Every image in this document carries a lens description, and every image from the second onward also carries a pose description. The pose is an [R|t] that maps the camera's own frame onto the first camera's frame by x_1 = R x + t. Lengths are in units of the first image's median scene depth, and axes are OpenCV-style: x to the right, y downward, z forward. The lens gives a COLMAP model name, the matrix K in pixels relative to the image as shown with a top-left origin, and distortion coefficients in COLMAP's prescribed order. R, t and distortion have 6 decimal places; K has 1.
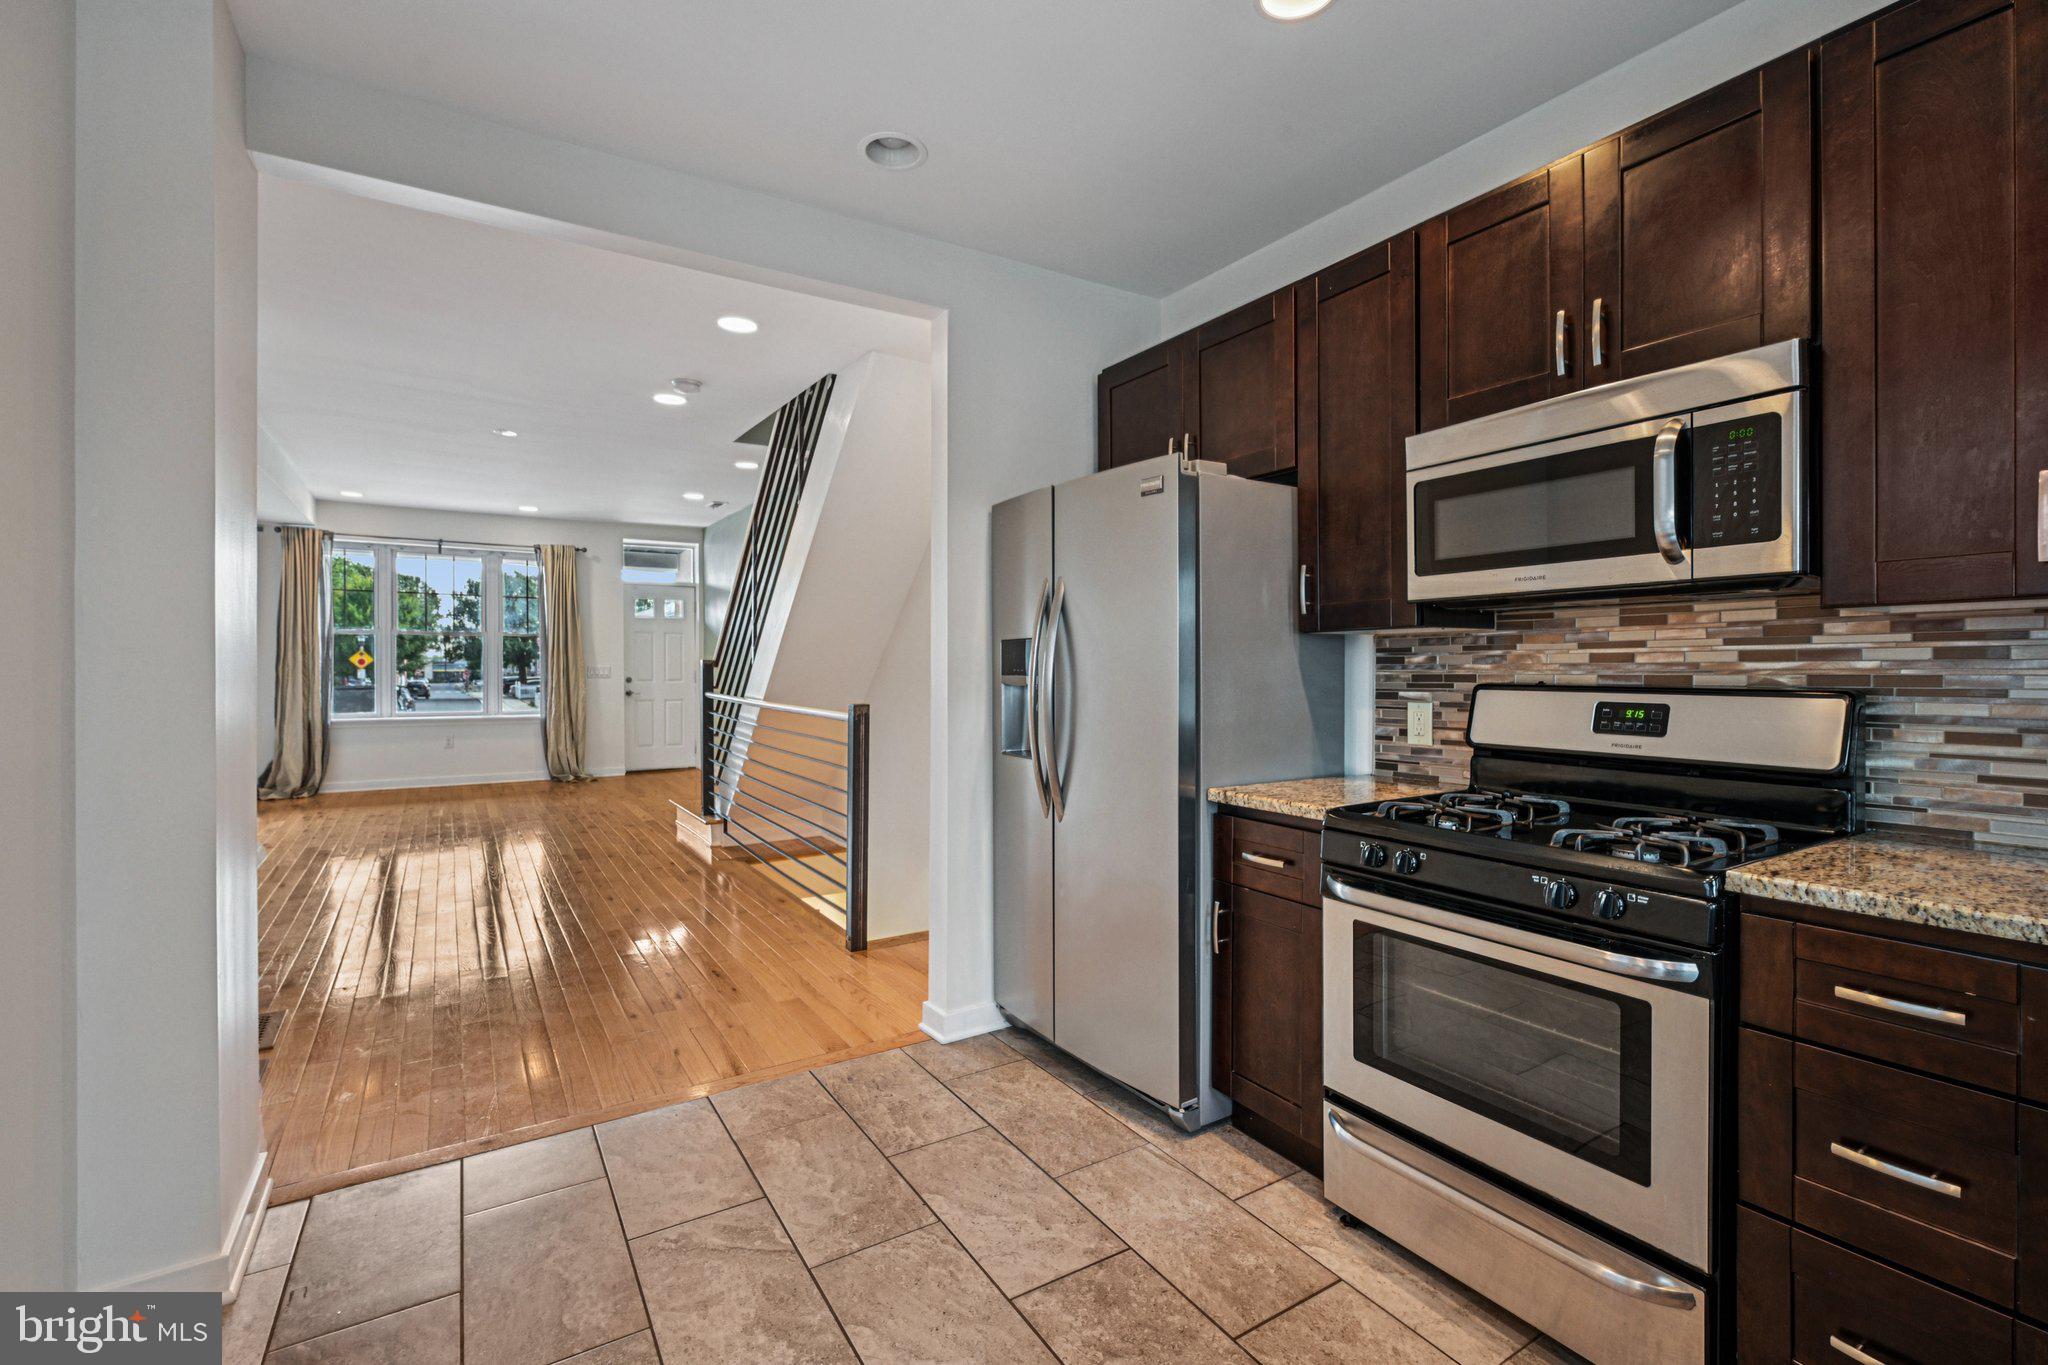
lens RADIAL K [[929.7, 0, 1018.6], [0, 929.7, 675.9], [0, 0, 1]] dist [0.003986, 0.000139]
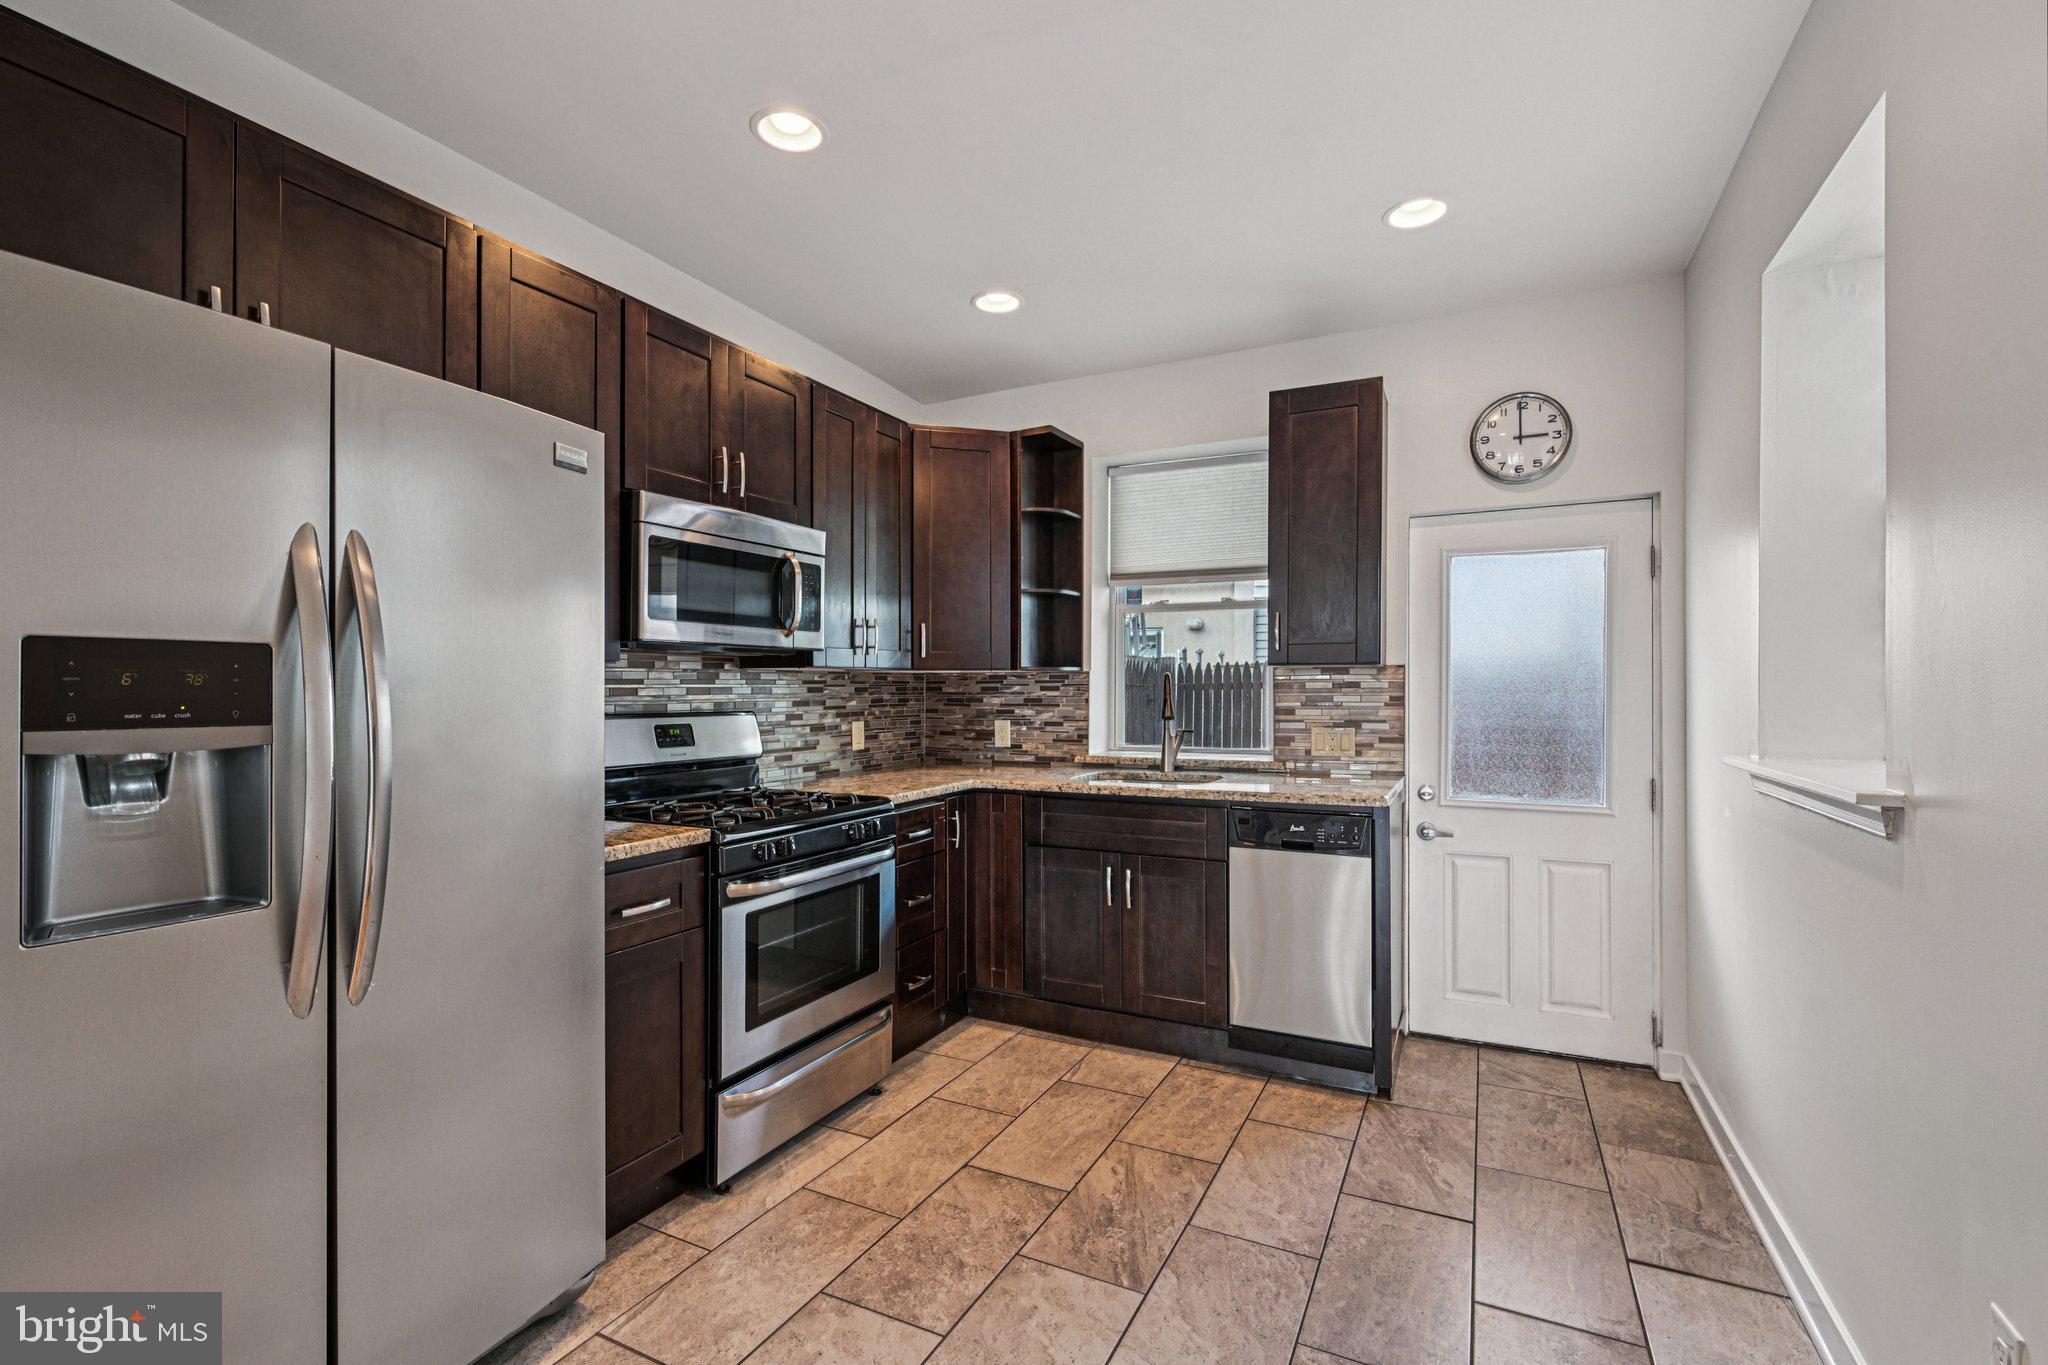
lens RADIAL K [[929.7, 0, 1015.7], [0, 929.7, 687.7], [0, 0, 1]] dist [0.003986, 0.000139]
pose [[-0.537151, 0.001991, 0.843484, -0.823214], [0.004864, 0.999988, 0.000736, -0.025312], [-0.843472, 0.004498, -0.537154, 1.351698]]
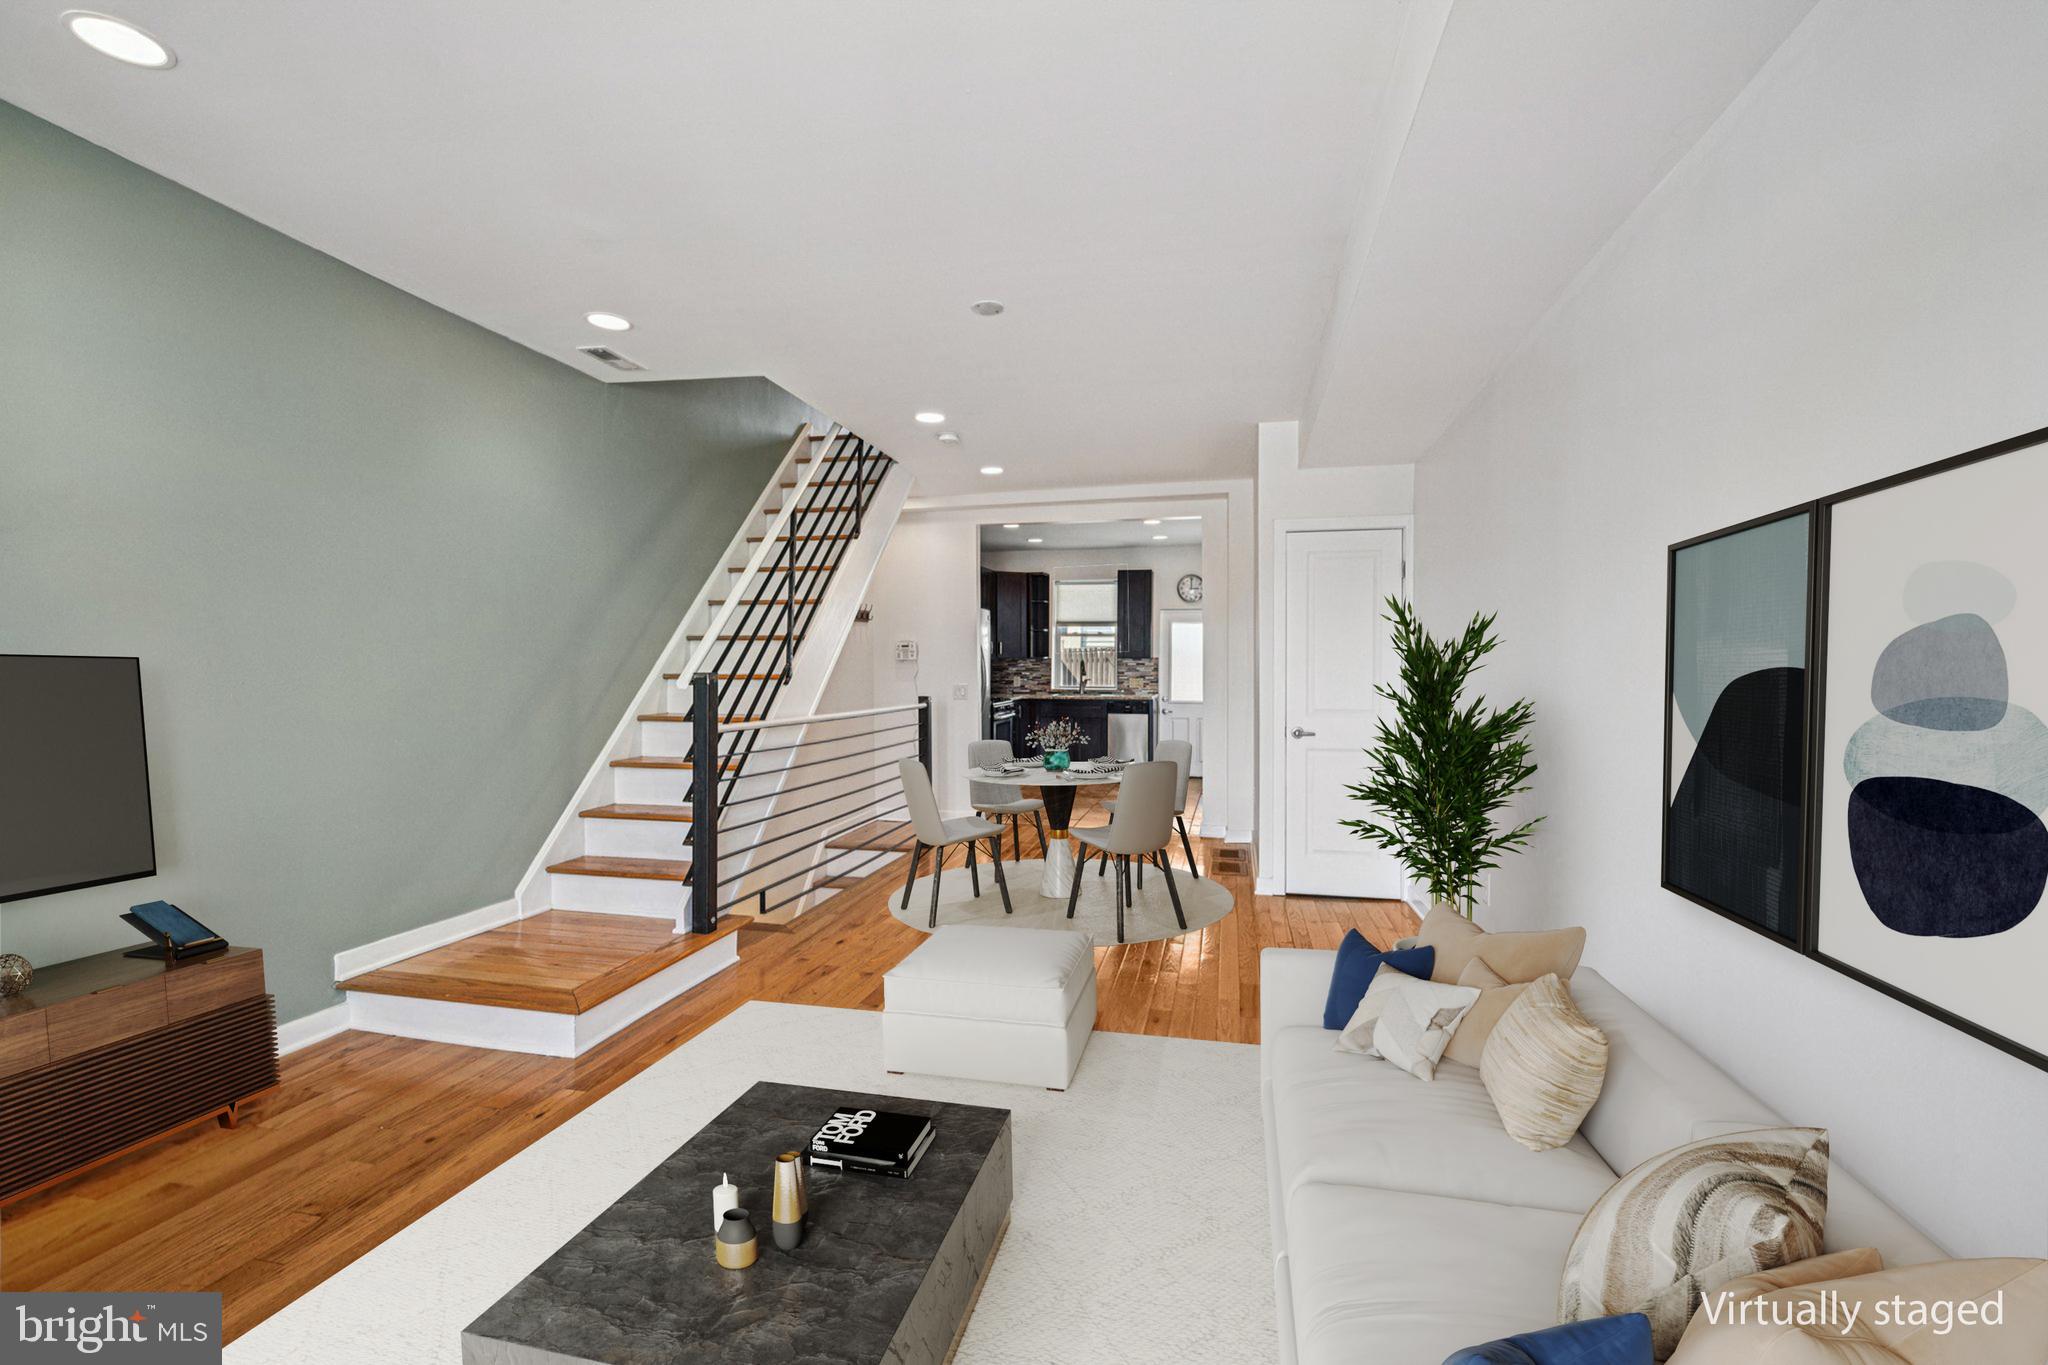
lens RADIAL K [[929.7, 0, 1020.6], [0, 929.7, 674.8], [0, 0, 1]] dist [0.003986, 0.000139]
pose [[-0.725188, -0.008861, 0.688494, -2.181771], [0.000653, 0.999908, 0.013556, -0.032937], [-0.688551, 0.010280, -0.725115, 3.274605]]
